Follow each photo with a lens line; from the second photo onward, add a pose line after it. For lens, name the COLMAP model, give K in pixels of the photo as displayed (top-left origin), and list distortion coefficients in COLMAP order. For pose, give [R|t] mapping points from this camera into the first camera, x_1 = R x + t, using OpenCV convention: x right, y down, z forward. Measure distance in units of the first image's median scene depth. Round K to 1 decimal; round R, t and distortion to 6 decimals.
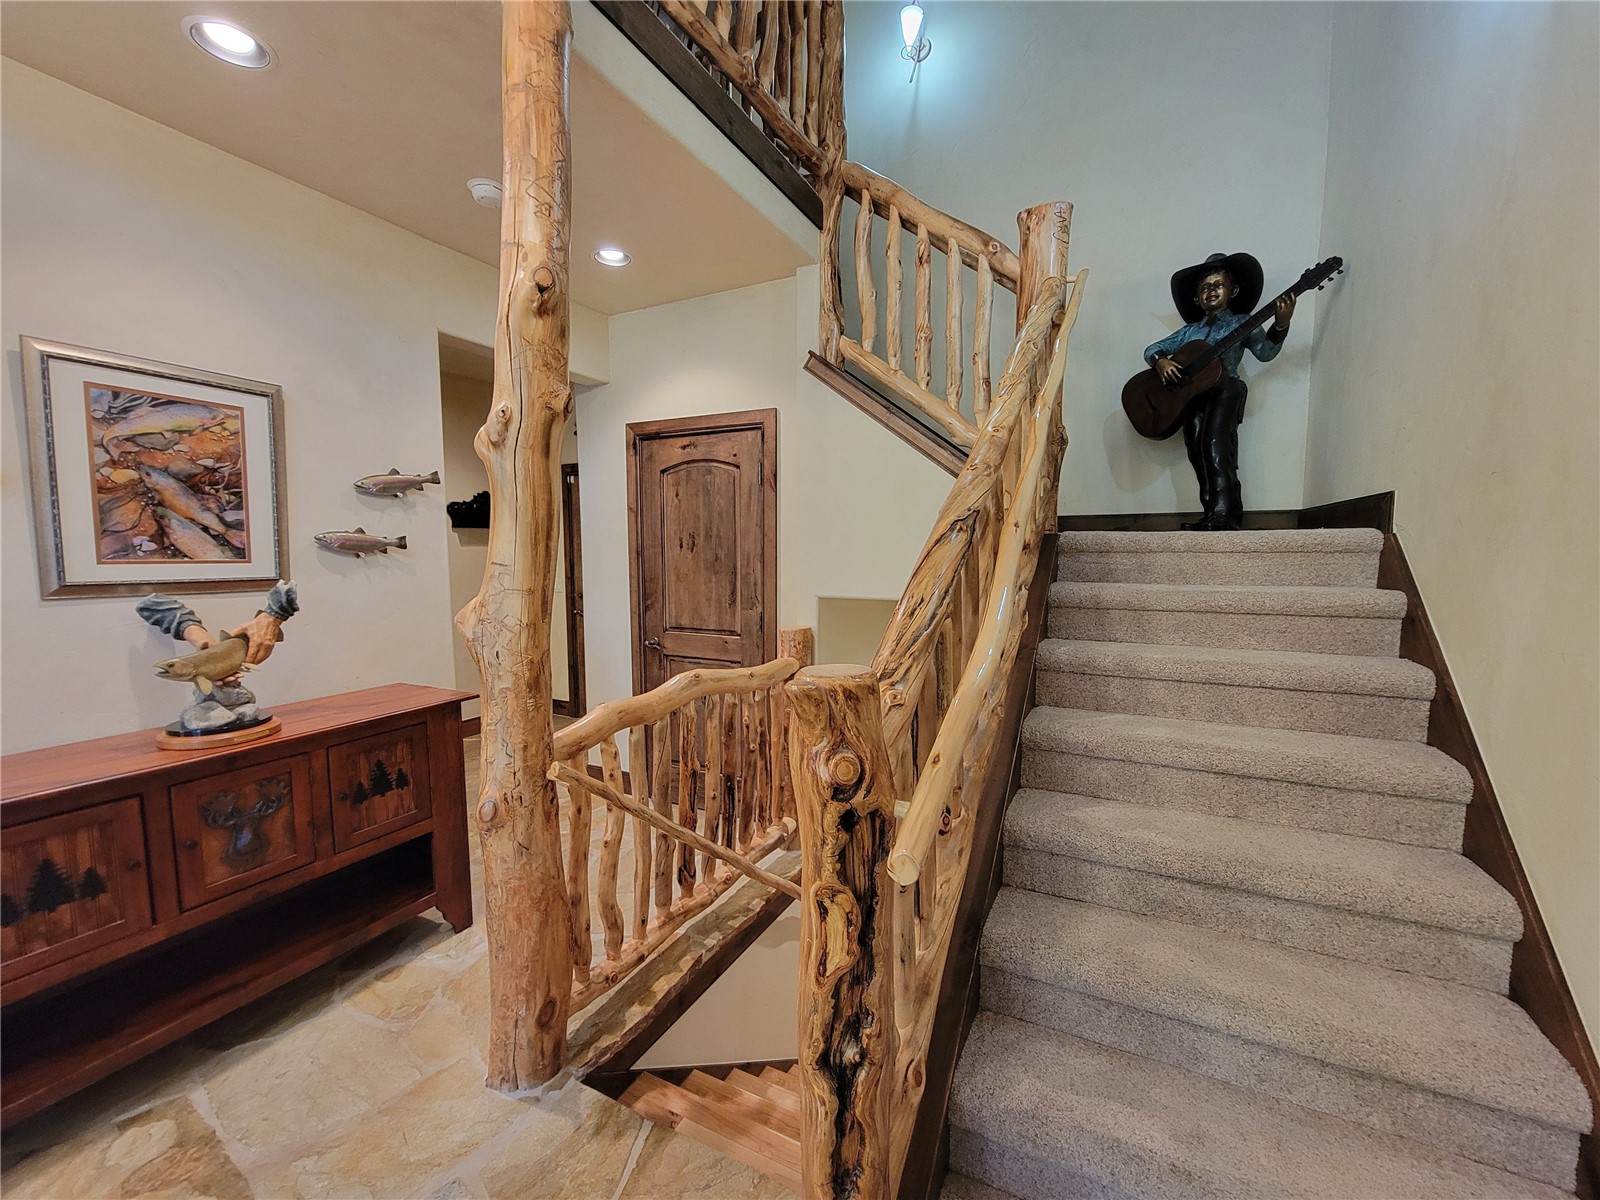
lens RADIAL K [[653.4, 0, 798.8], [0, 653.4, 609.9], [0, 0, 1]] dist [-0.004764, 0.001205]
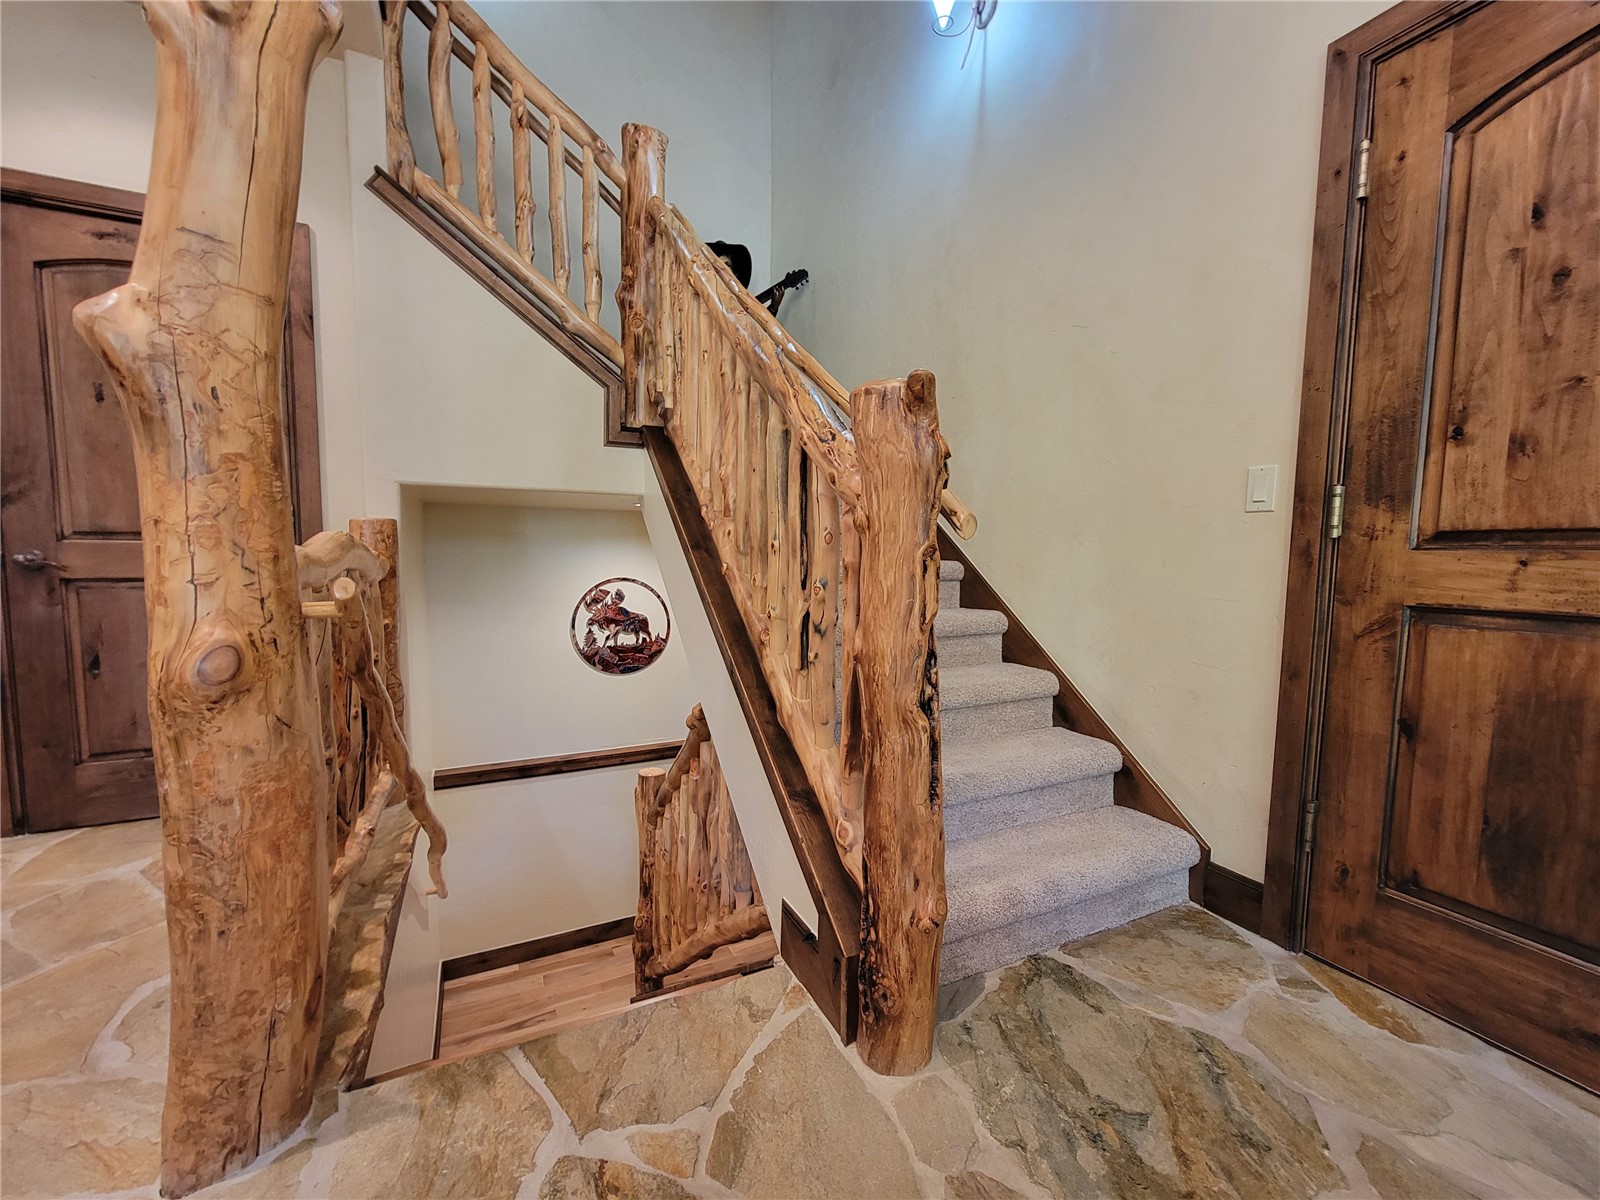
lens RADIAL K [[653.4, 0, 796.6], [0, 653.4, 606.4], [0, 0, 1]] dist [-0.004764, 0.001205]
pose [[0.602135, -0.058086, 0.796279, -0.605339], [0.064741, 0.997618, 0.023817, 0.268788], [-0.795765, 0.037211, 0.604461, 0.247895]]
